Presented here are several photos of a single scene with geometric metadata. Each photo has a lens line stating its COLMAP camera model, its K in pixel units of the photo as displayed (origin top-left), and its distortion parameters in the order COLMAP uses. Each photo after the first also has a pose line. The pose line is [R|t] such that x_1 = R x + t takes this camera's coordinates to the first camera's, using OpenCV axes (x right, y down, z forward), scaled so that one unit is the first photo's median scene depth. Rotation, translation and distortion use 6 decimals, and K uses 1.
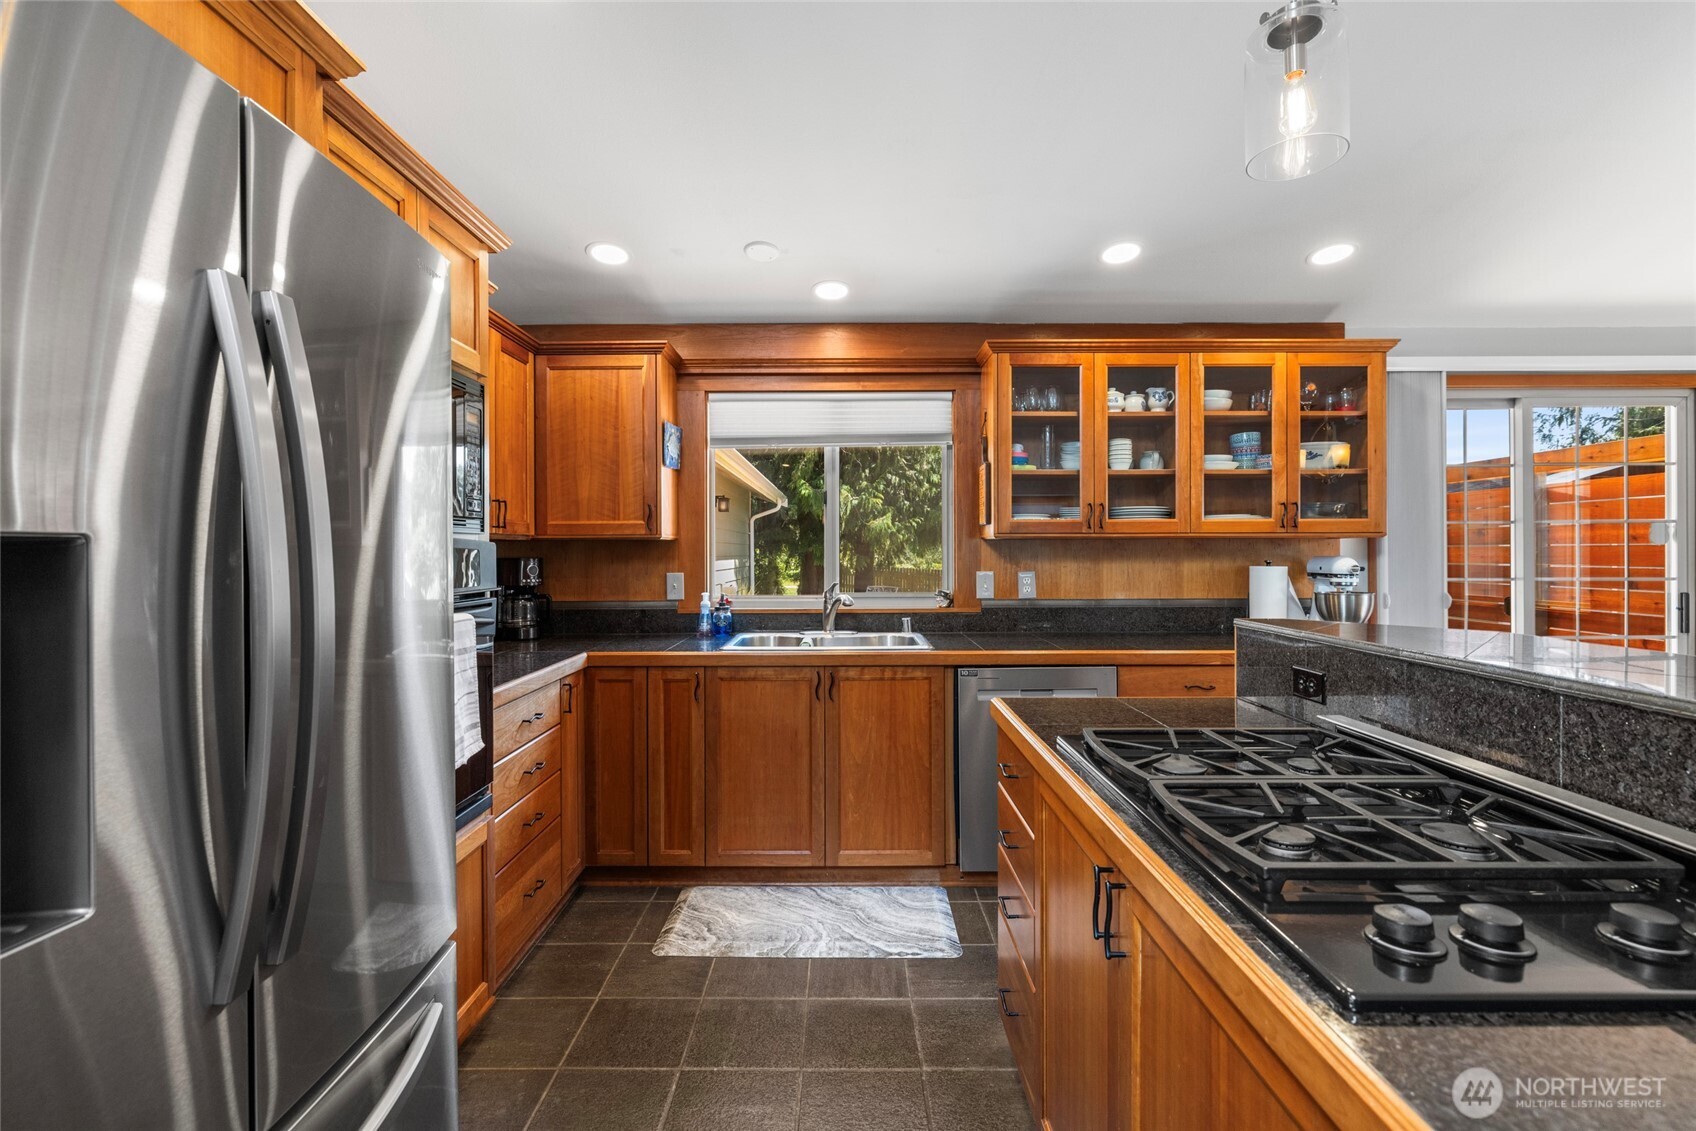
lens RADIAL K [[770.5, 0, 840.3], [0, 770.5, 551.6], [0, 0, 1]] dist [-0.008433, 0.002033]
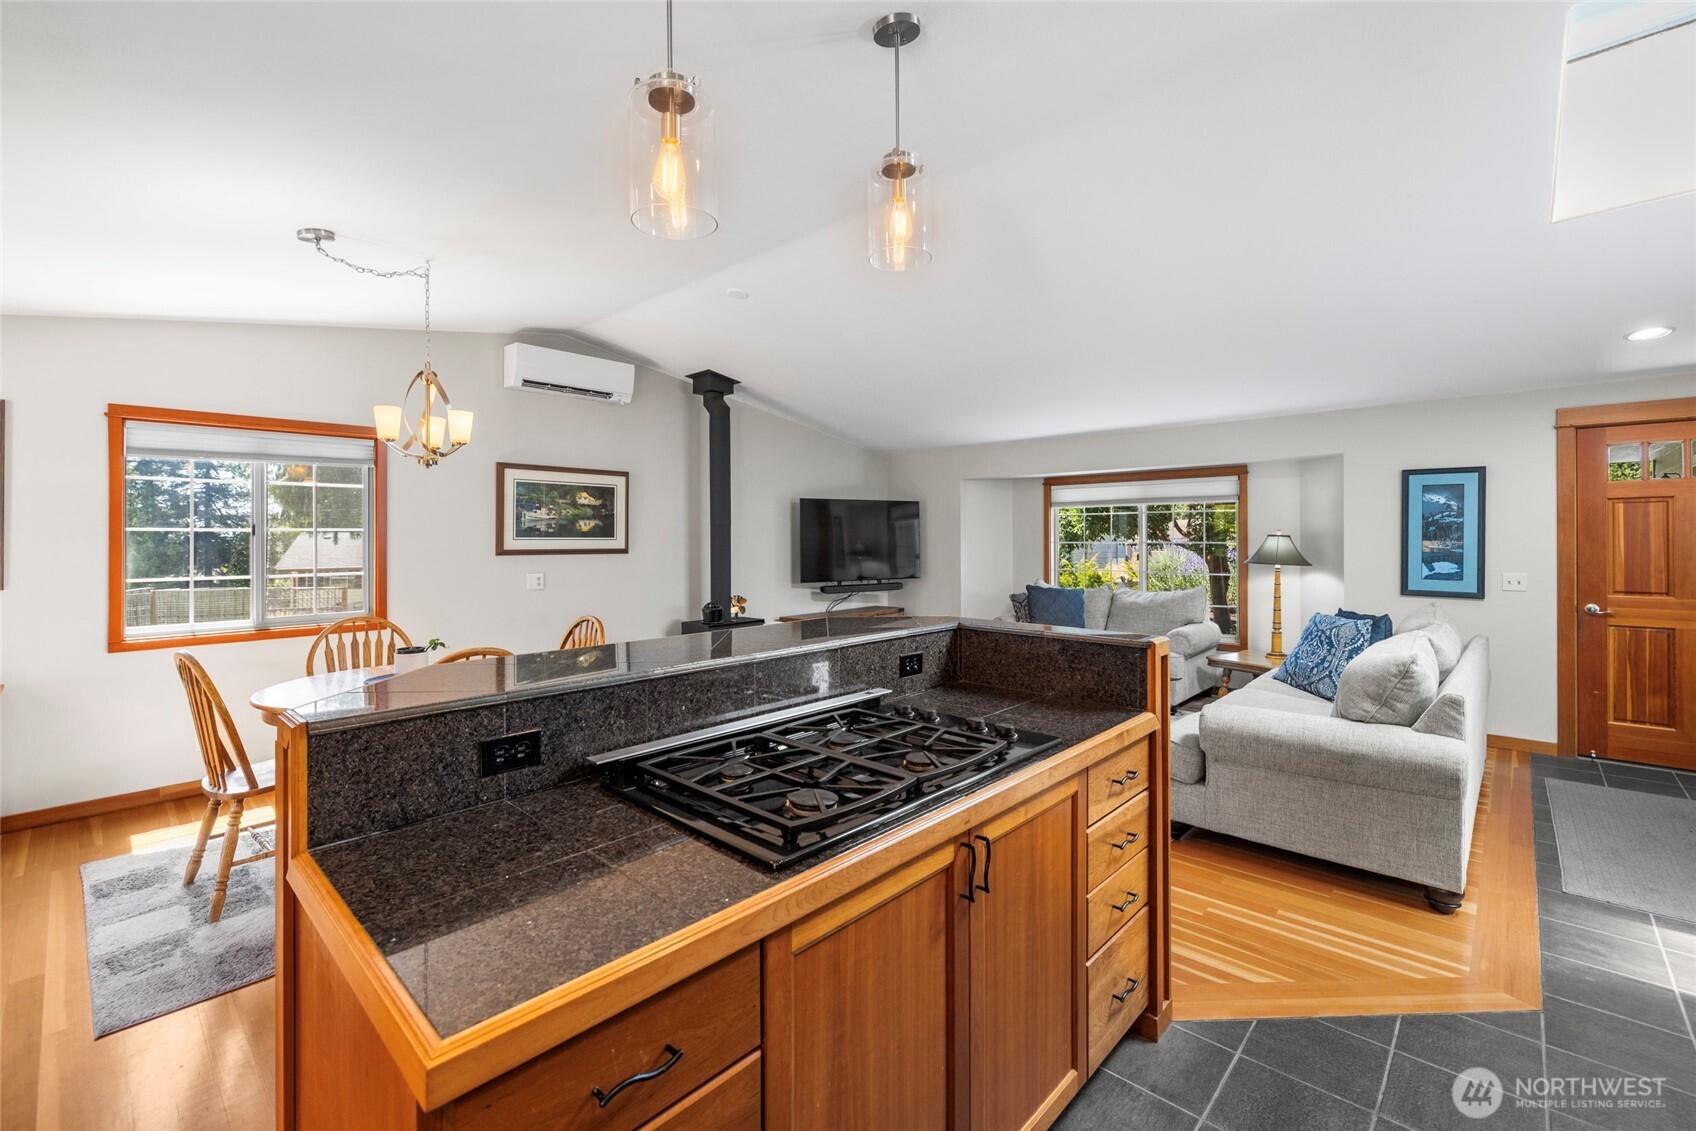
lens RADIAL K [[713.9, 0, 836.6], [0, 713.9, 536.7], [0, 0, 1]] dist [-0.004924, 0.000426]
pose [[-0.734637, 0.006301, 0.678432, -0.104359], [0.006039, 0.999978, -0.002749, -0.032935], [-0.678434, 0.002077, -0.734658, 0.700882]]
